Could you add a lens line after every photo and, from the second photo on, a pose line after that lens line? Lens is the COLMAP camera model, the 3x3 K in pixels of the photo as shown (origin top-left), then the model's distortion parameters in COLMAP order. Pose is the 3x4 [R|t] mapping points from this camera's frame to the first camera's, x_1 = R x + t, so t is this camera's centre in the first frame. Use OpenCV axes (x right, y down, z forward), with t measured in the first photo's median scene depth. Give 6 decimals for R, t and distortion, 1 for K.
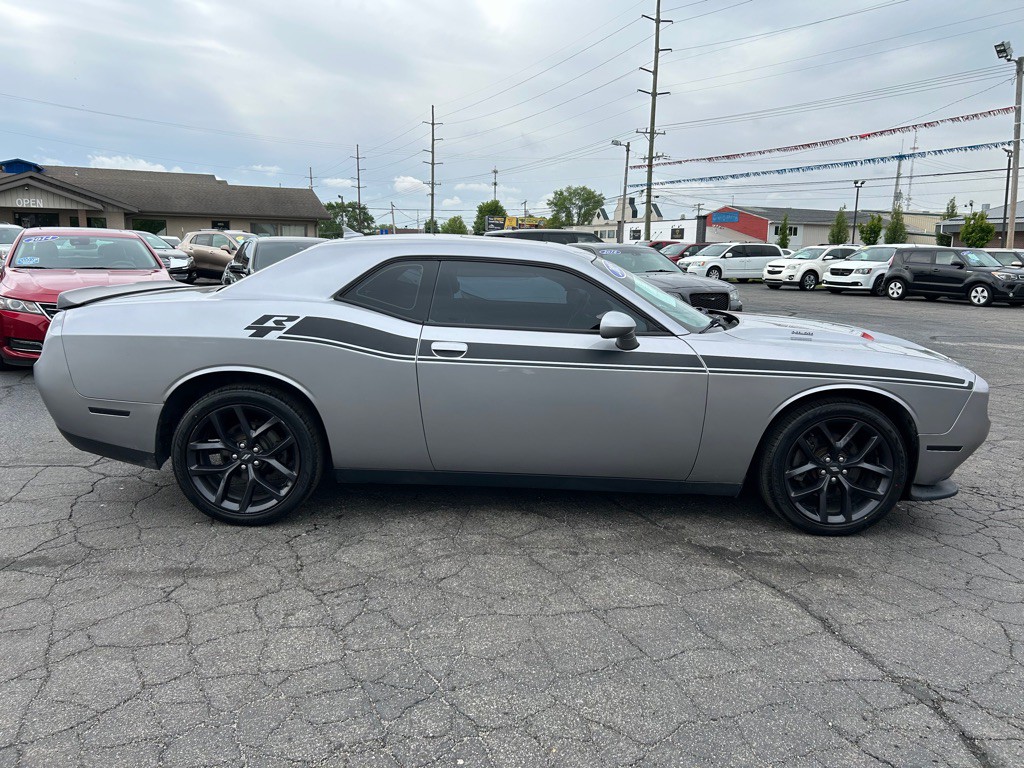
lens RADIAL K [[778.4, 0, 515.3], [0, 778.4, 366.9], [0, 0, 1]] dist [0.057306, -0.058645]
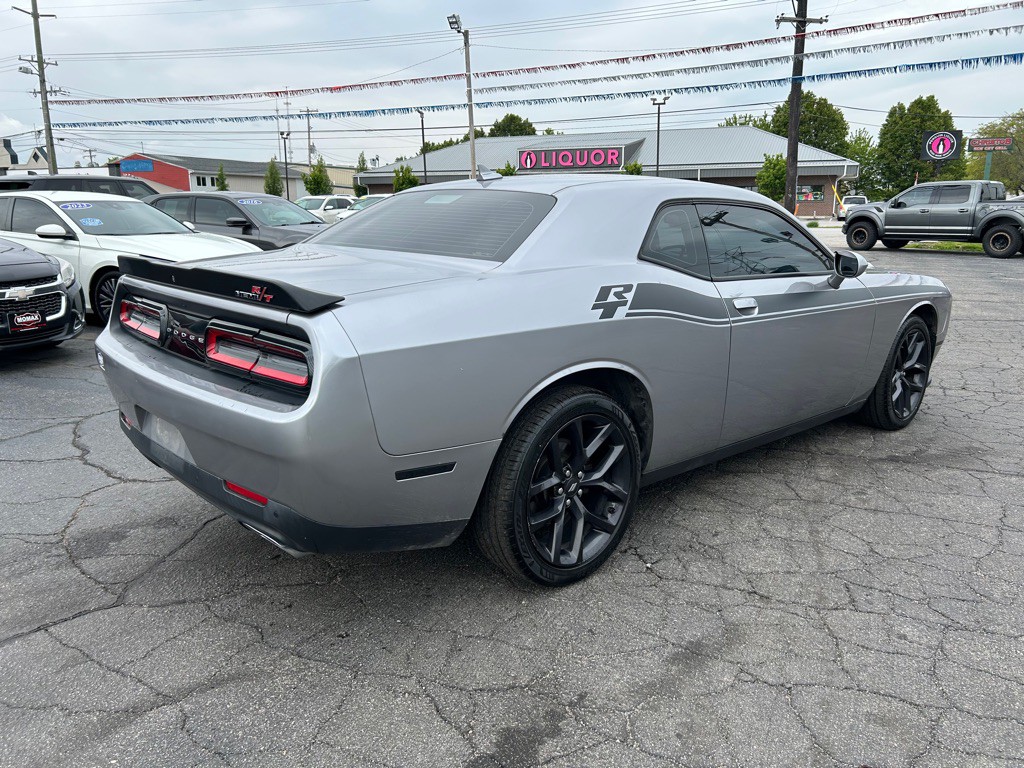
lens RADIAL K [[778.4, 0, 515.3], [0, 778.4, 366.9], [0, 0, 1]] dist [0.057306, -0.058645]
pose [[0.734992, -0.156920, 0.659669, -0.129512], [0.117678, 0.987610, 0.103815, -0.011602], [-0.667787, 0.001325, 0.744351, 0.078117]]
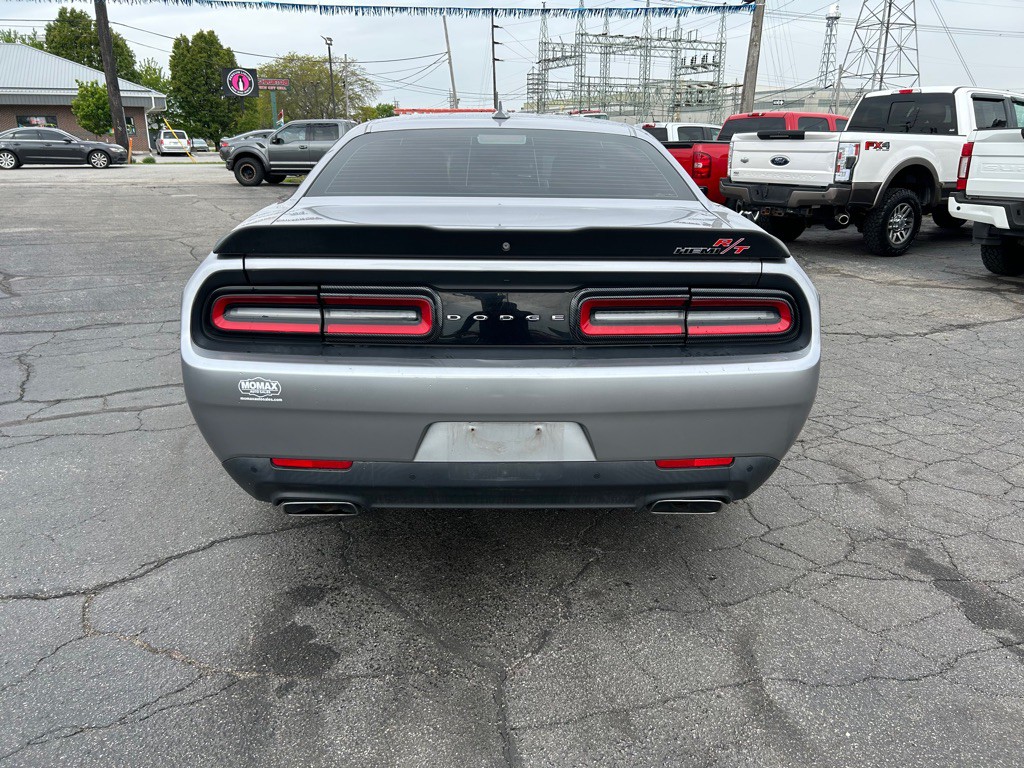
lens RADIAL K [[778.4, 0, 515.3], [0, 778.4, 366.9], [0, 0, 1]] dist [0.057306, -0.058645]
pose [[-0.024444, -0.297013, 0.954560, -0.173292], [0.147703, 0.943293, 0.297290, -0.030023], [-0.988730, 0.148258, 0.020812, 0.183447]]
